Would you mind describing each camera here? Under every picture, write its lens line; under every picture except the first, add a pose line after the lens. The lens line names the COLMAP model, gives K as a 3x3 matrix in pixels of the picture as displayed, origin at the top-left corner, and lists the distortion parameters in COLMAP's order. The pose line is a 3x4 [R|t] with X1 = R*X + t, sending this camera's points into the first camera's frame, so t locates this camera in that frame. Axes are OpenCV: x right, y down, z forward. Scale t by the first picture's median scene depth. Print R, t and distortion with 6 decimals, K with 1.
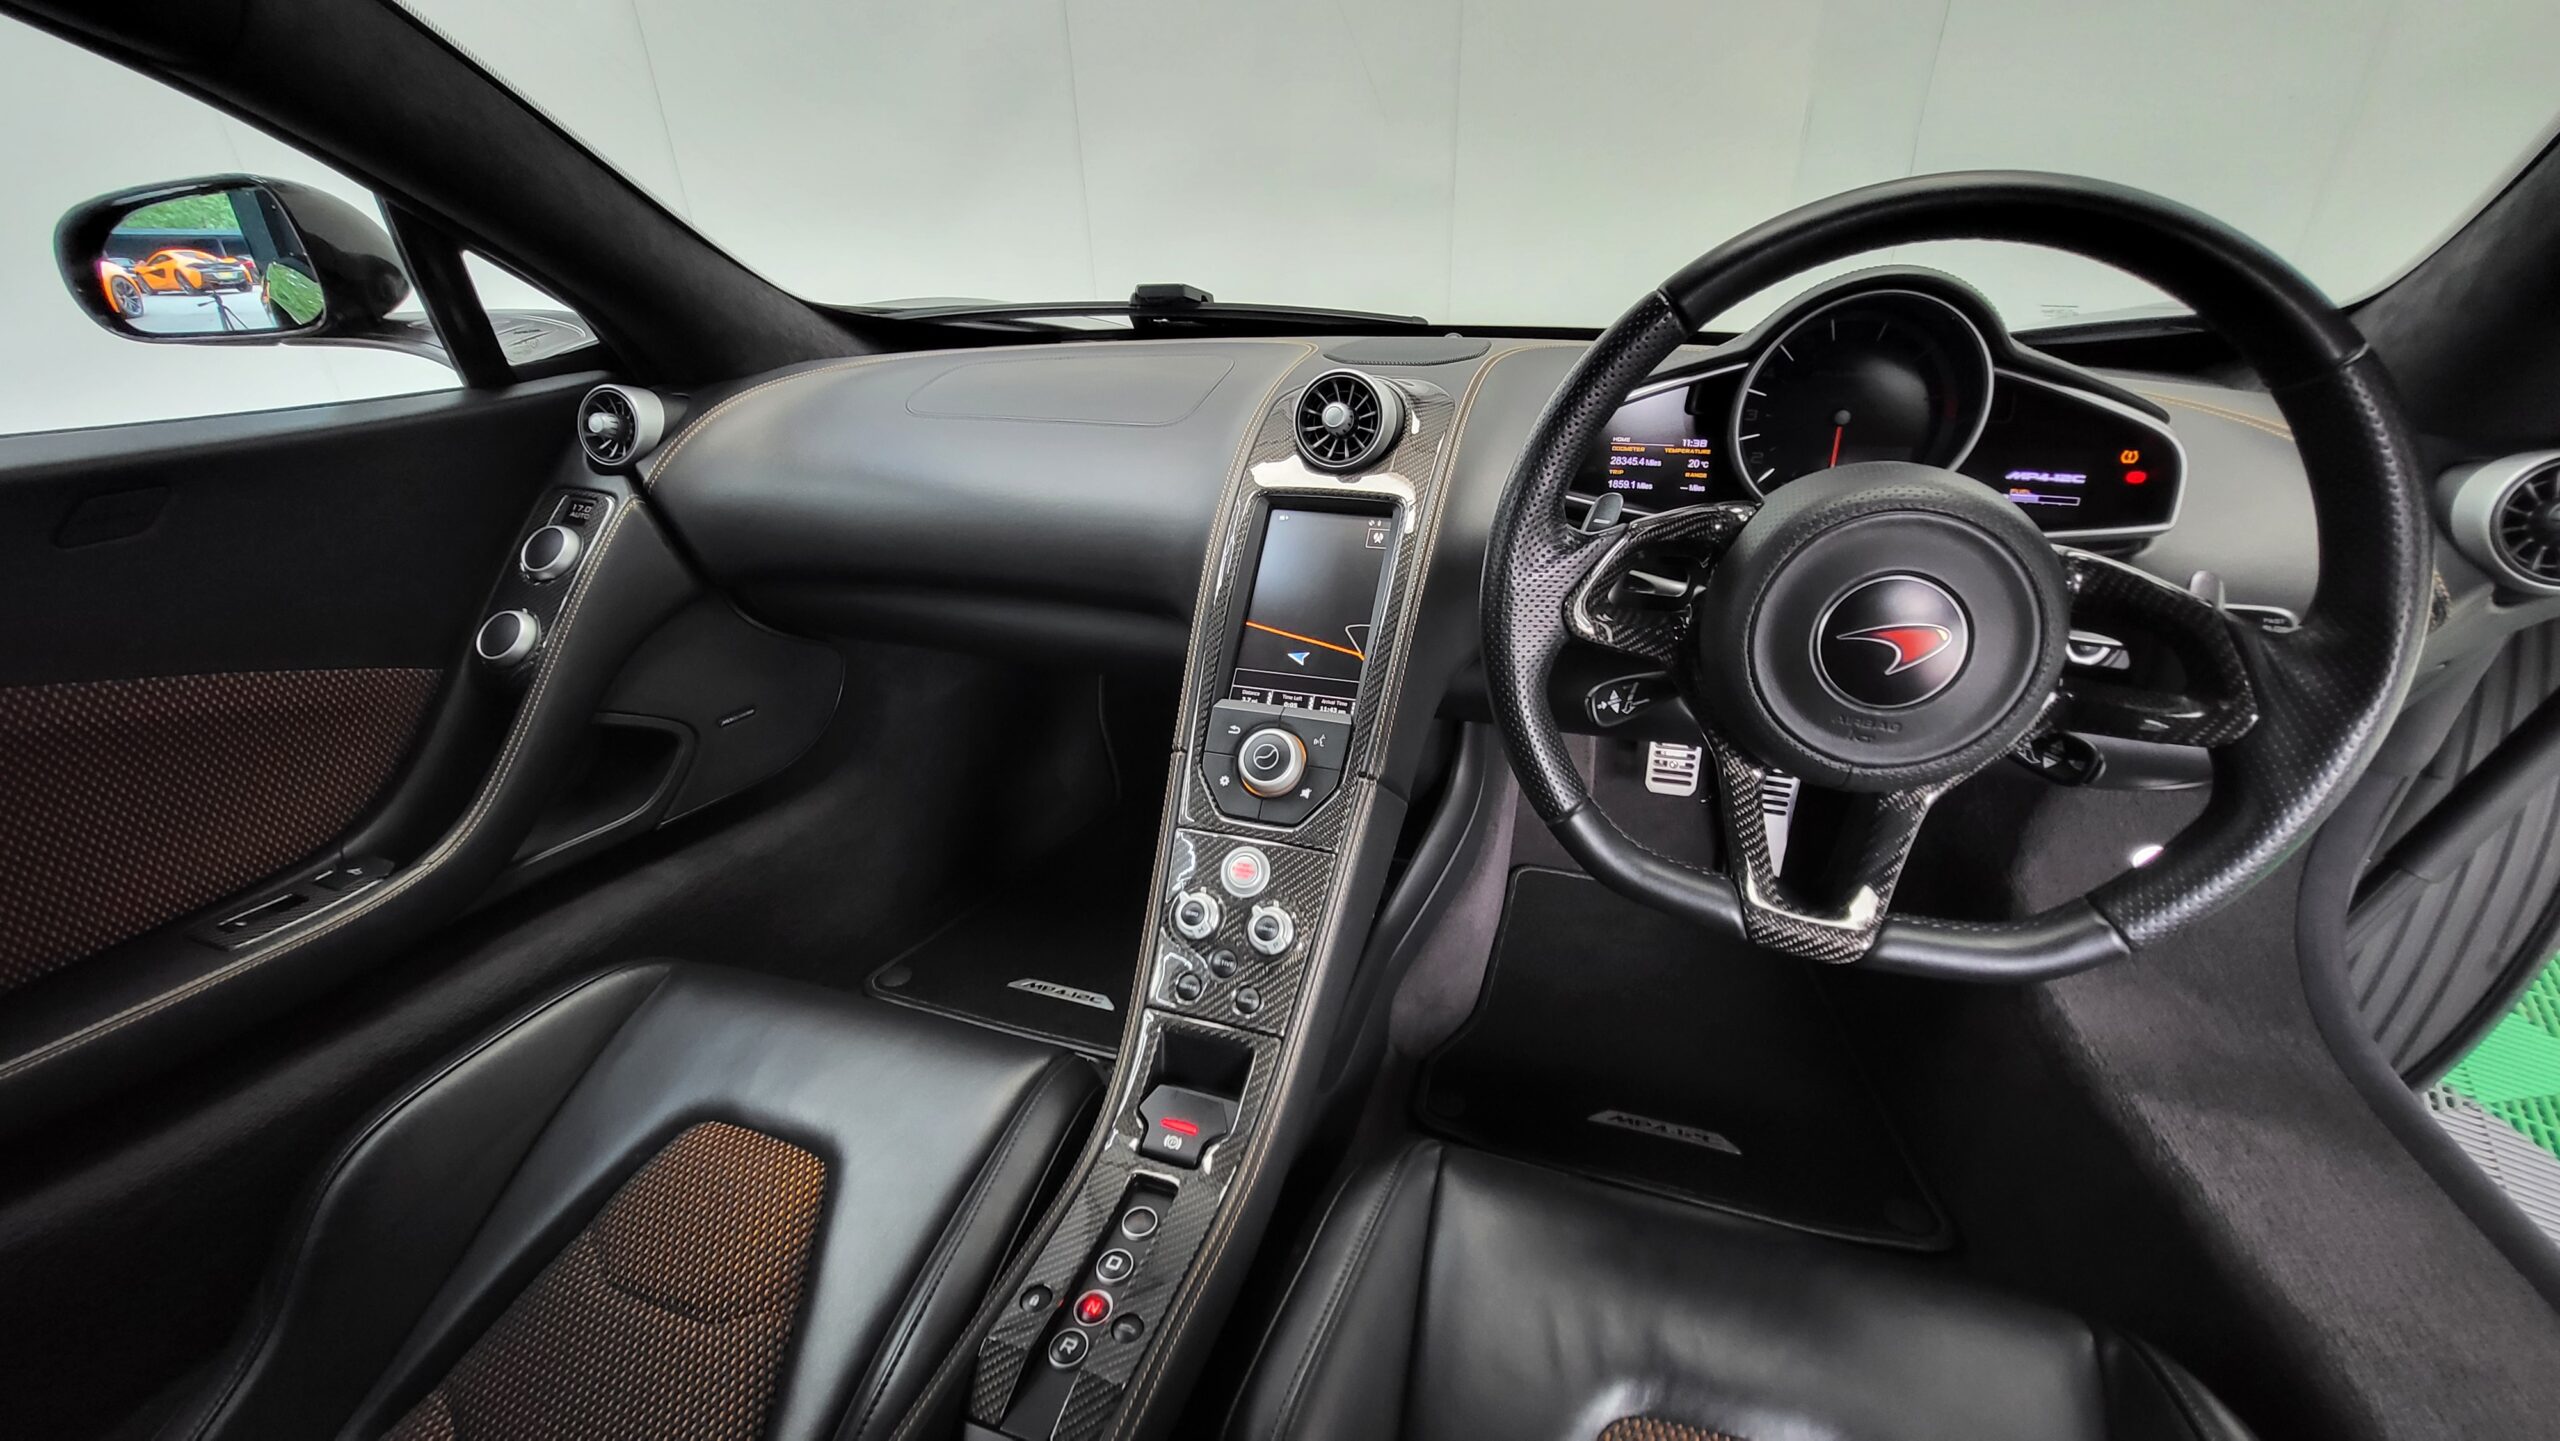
lens RADIAL K [[1011.2, 0, 1285.3], [0, 1011.2, 737.7], [0, 0, 1]] dist [0.004392, -0.006350]
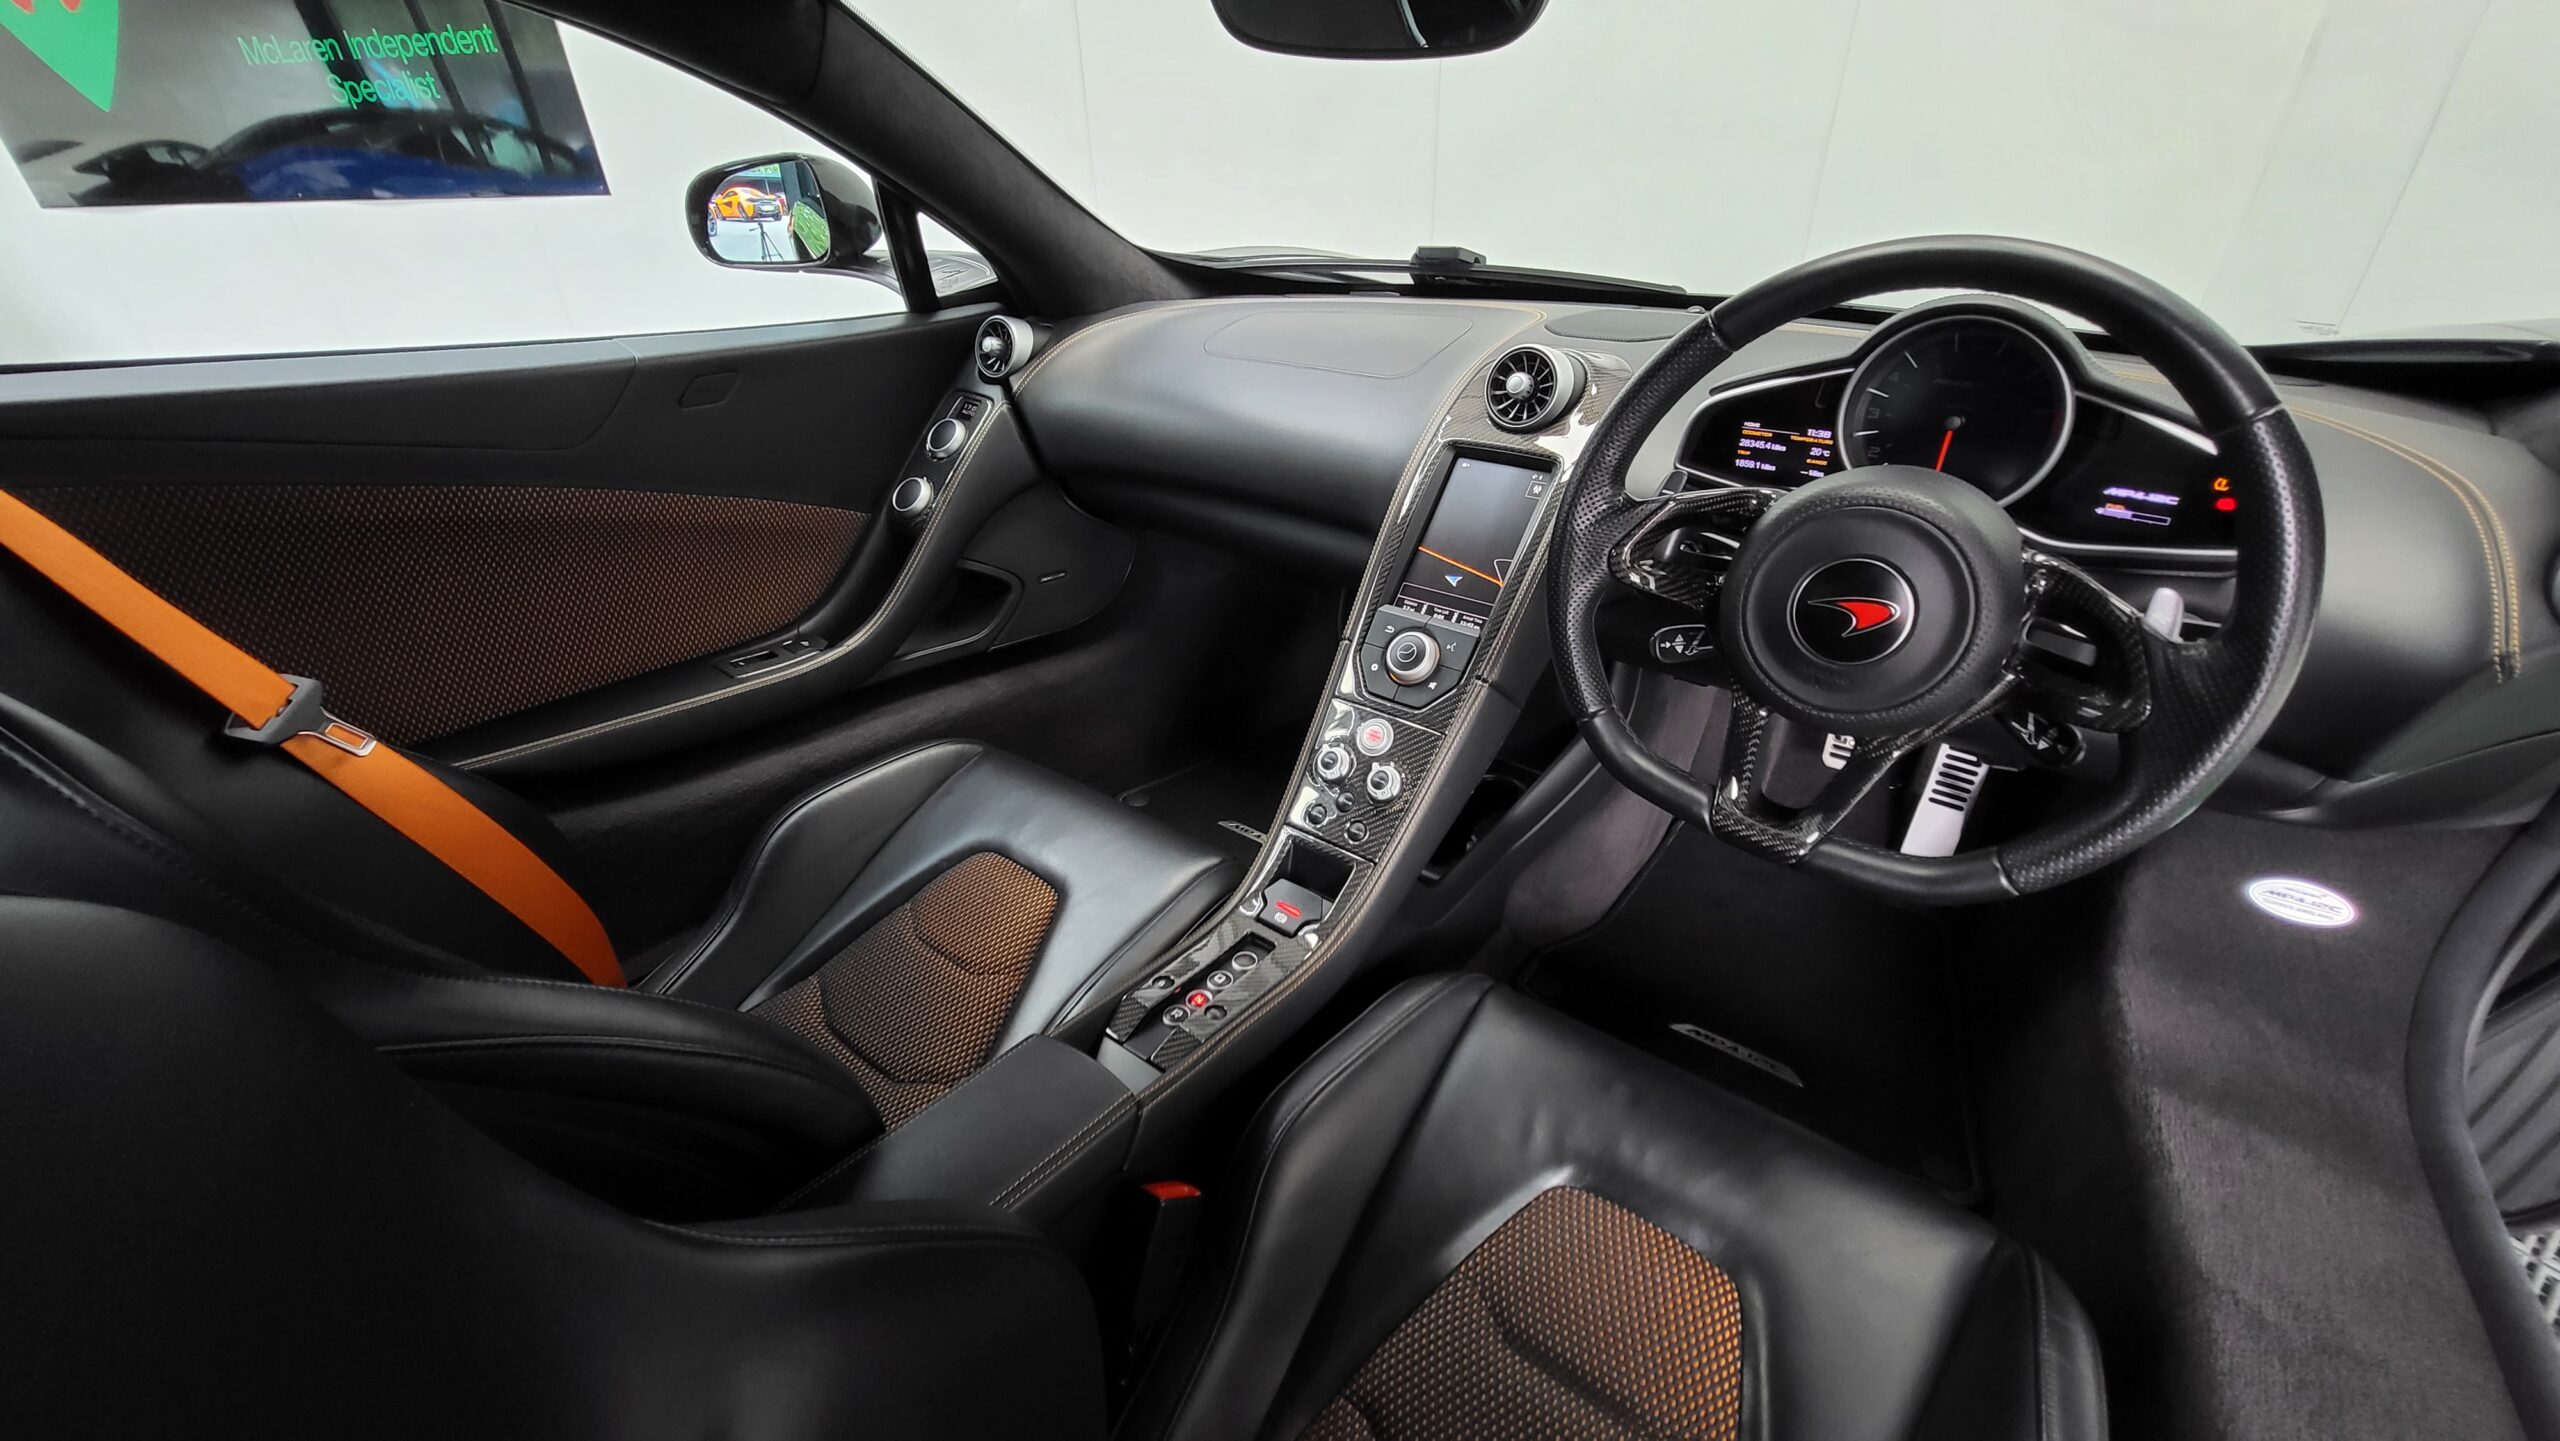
lens RADIAL K [[1011.2, 0, 1285.3], [0, 1011.2, 737.7], [0, 0, 1]] dist [0.004392, -0.006350]
pose [[0.947242, 0.170949, -0.271125, 0.187184], [-0.153802, 0.984572, 0.083443, 0.039225], [0.281207, -0.037341, 0.958920, -0.250342]]
